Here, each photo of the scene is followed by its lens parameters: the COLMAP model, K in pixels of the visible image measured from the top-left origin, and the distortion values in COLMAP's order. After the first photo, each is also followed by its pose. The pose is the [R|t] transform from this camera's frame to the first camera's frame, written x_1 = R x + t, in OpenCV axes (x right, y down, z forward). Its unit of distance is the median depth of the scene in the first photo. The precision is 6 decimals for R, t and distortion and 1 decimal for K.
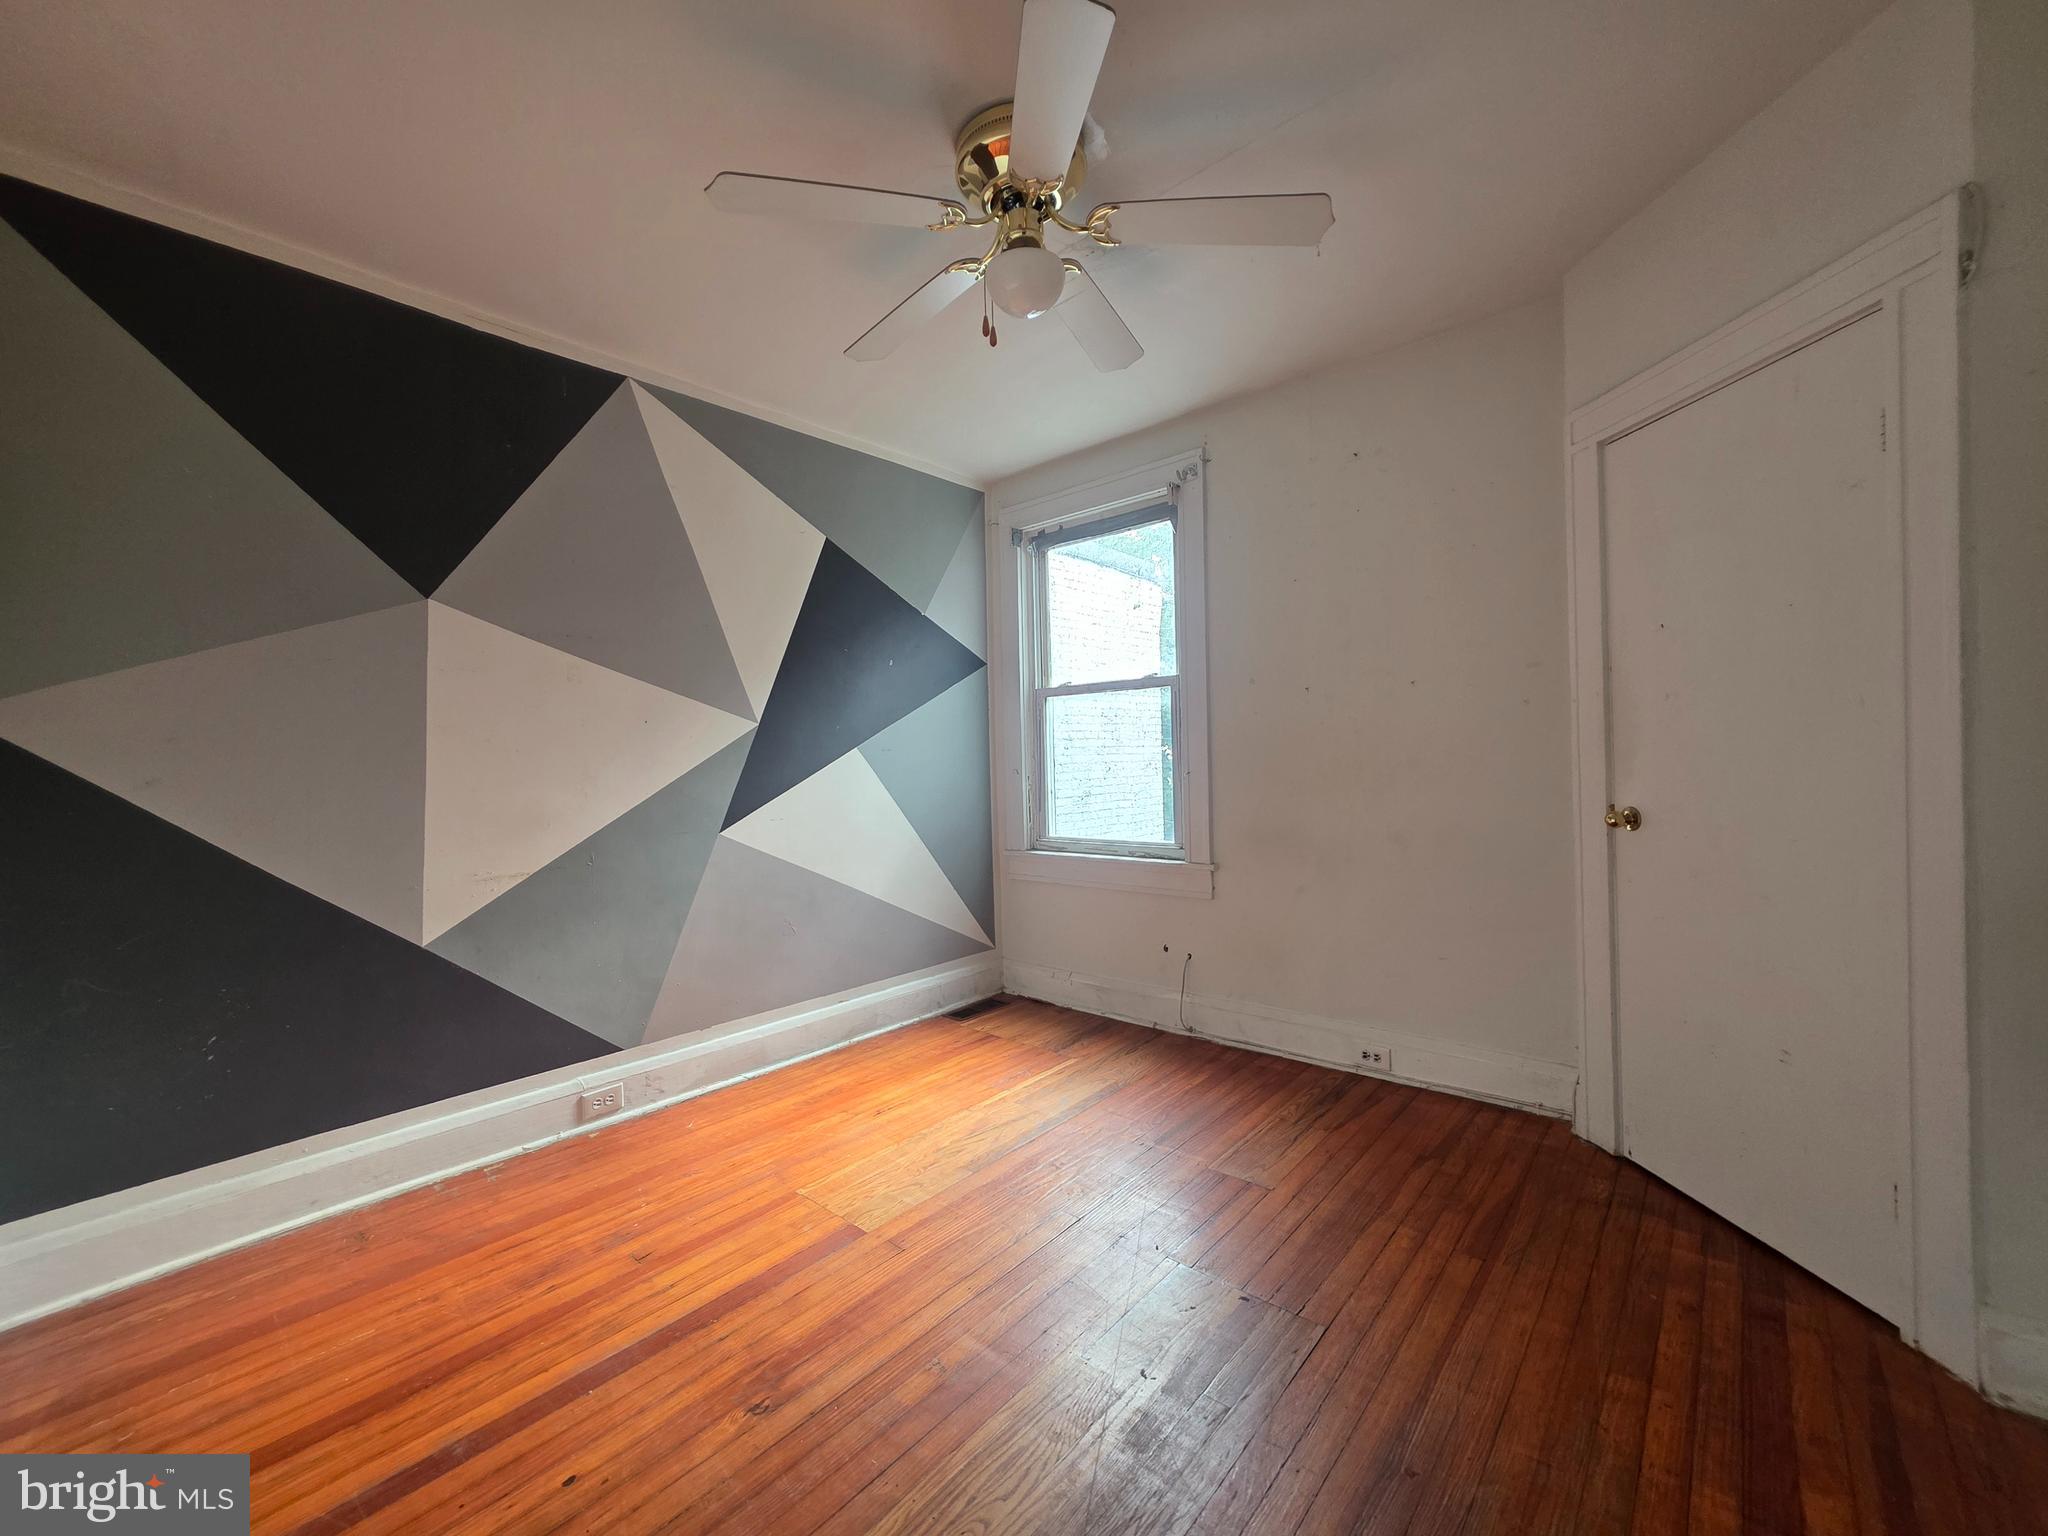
lens RADIAL K [[823.8, 0, 1027.3], [0, 823.8, 761.8], [0, 0, 1]] dist [0.005566, -0.001566]
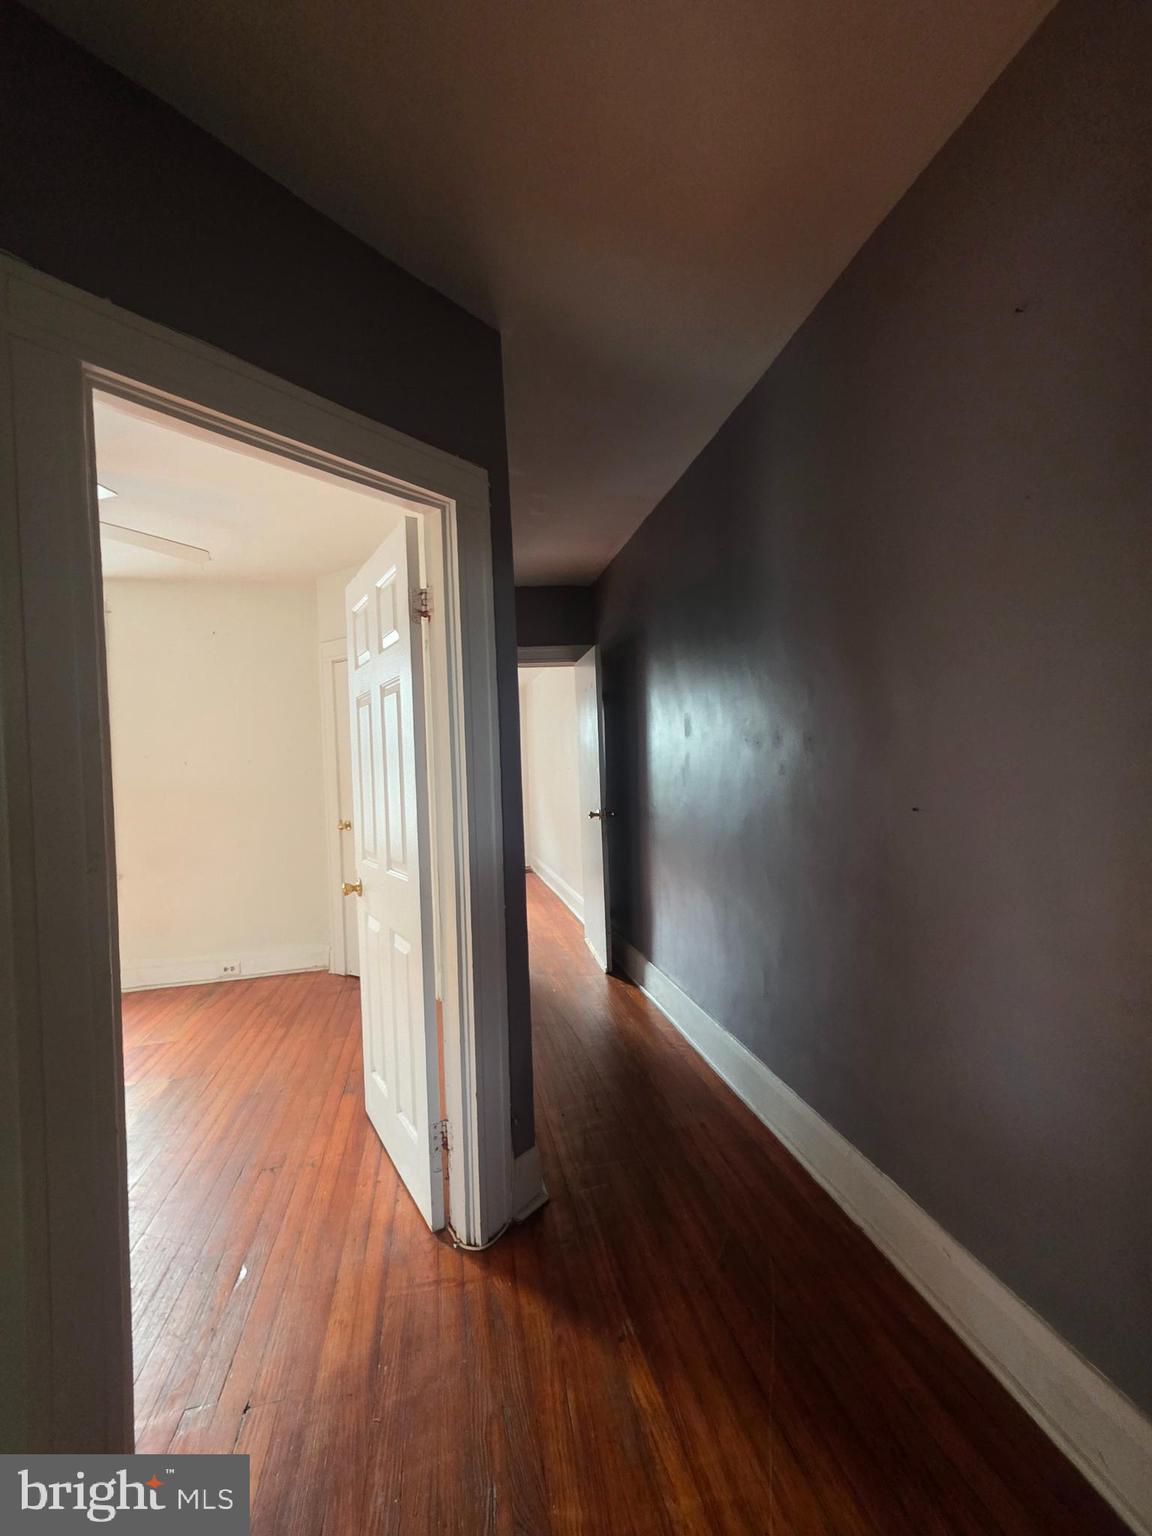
lens RADIAL K [[617.8, 0, 574.2], [0, 617.8, 770.6], [0, 0, 1]] dist [0.005566, -0.001566]
pose [[0.598814, 0.000911, 0.800888, -0.211132], [0.029964, 0.999274, -0.023541, -0.019222], [-0.800328, 0.038095, 0.598351, -0.420190]]
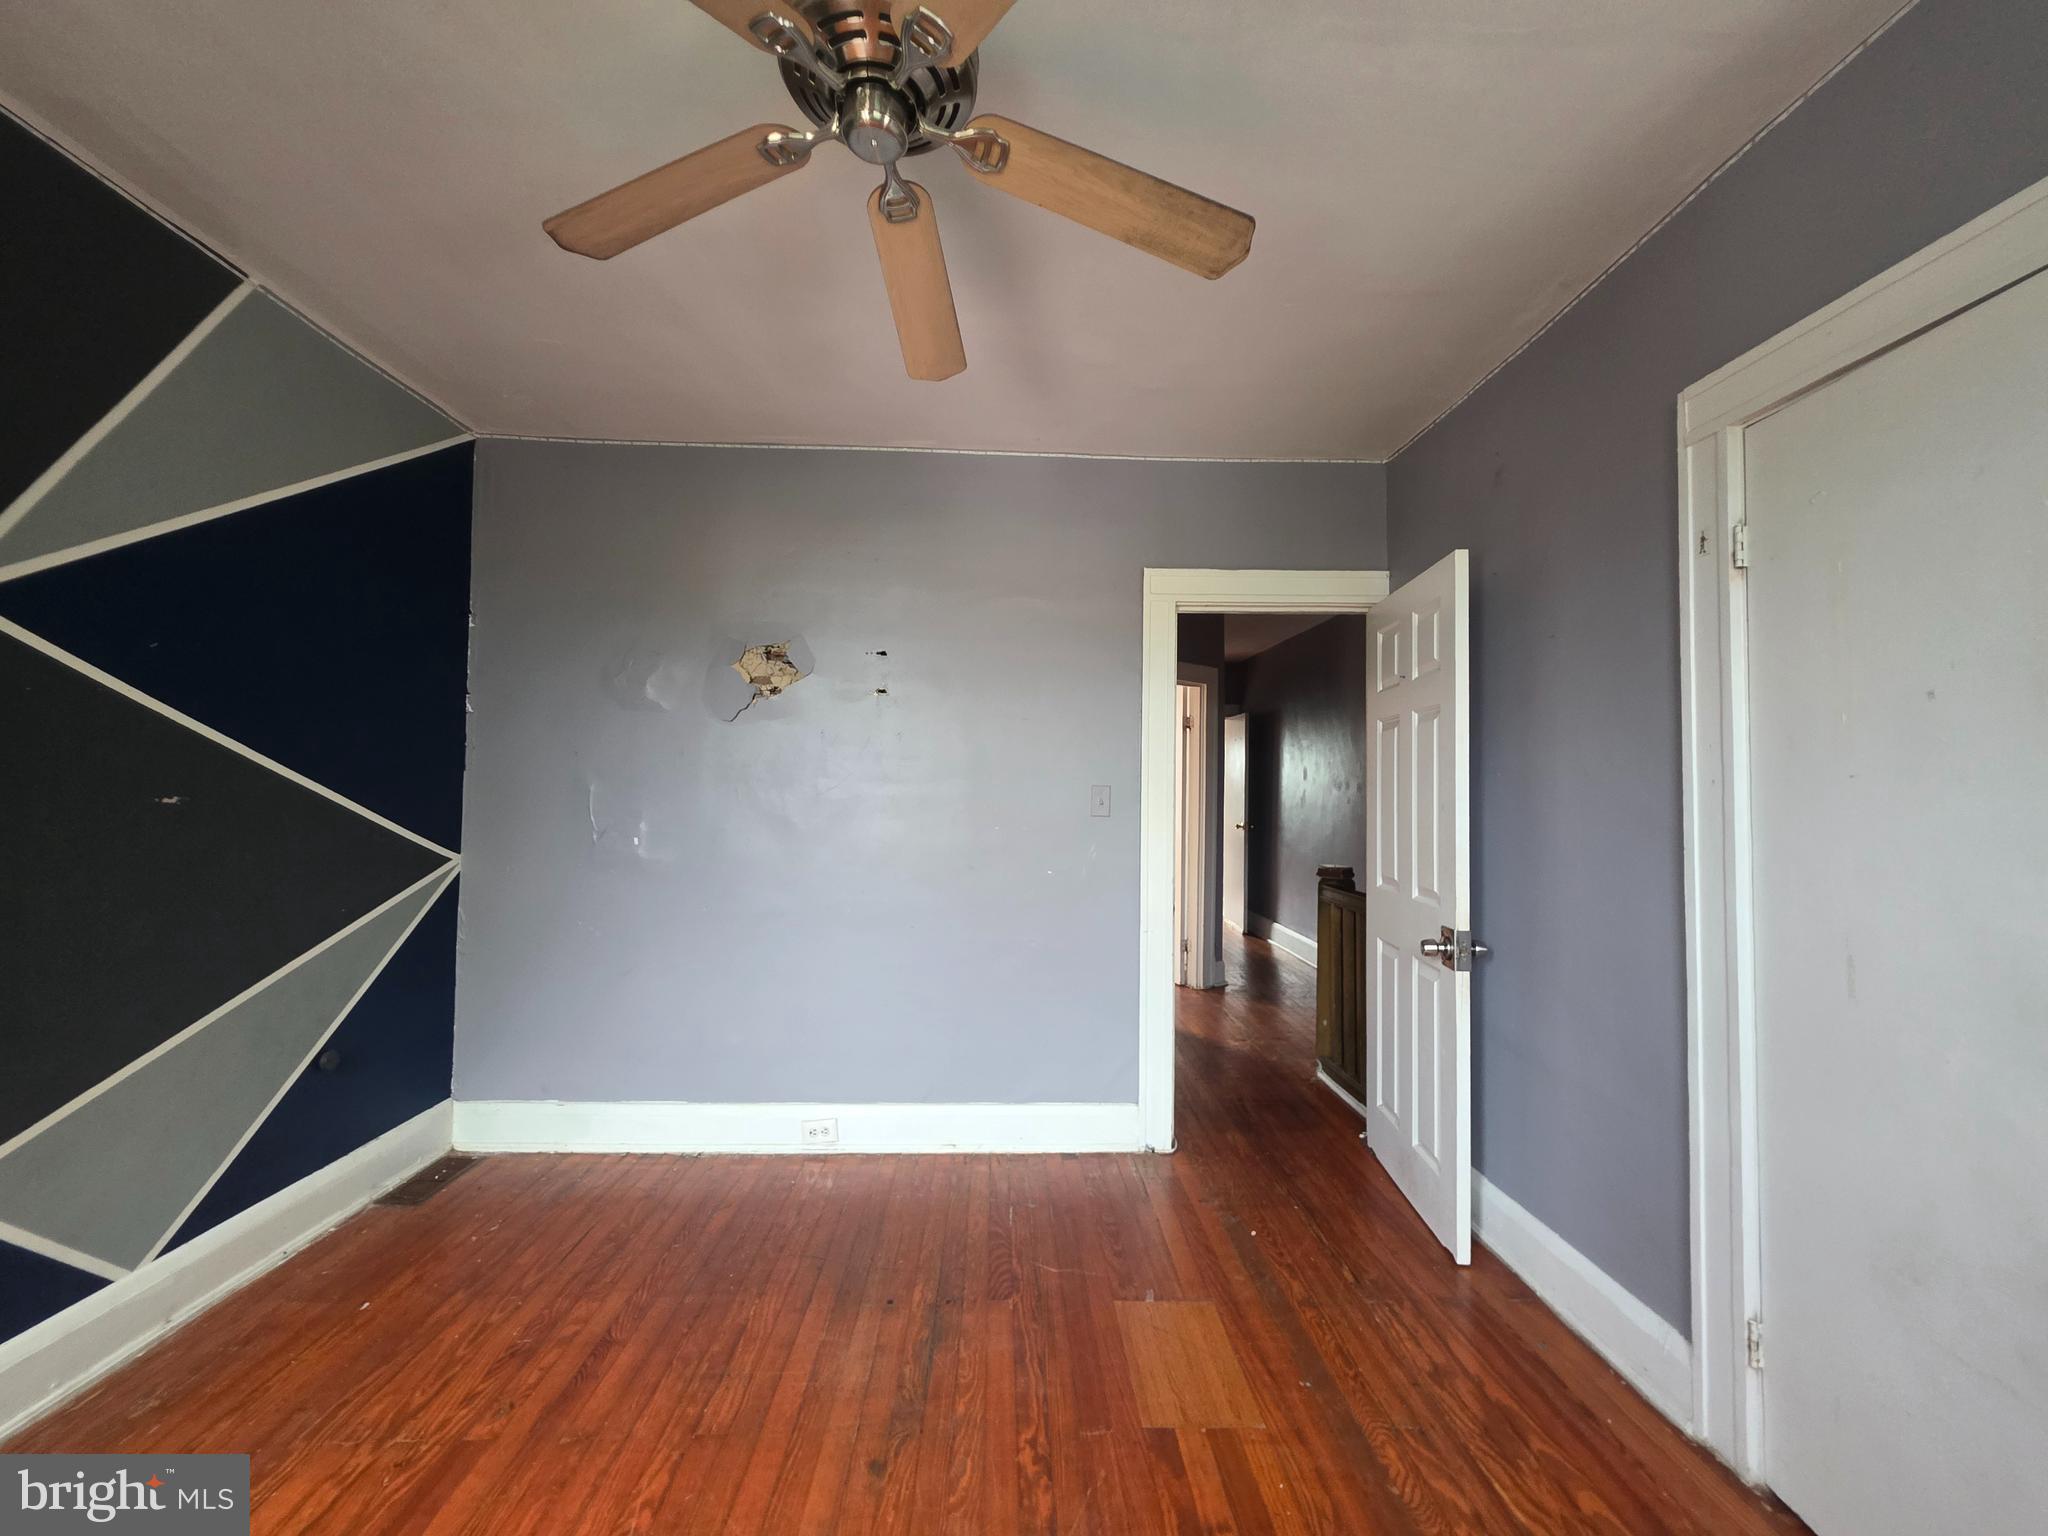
lens RADIAL K [[823.8, 0, 1021.1], [0, 823.8, 761.2], [0, 0, 1]] dist [0.005566, -0.001566]
pose [[0.725381, 0.063818, 0.685383, -3.013662], [-0.028843, 0.997636, -0.062367, 0.074553], [-0.687743, 0.025472, 0.725507, -1.942731]]
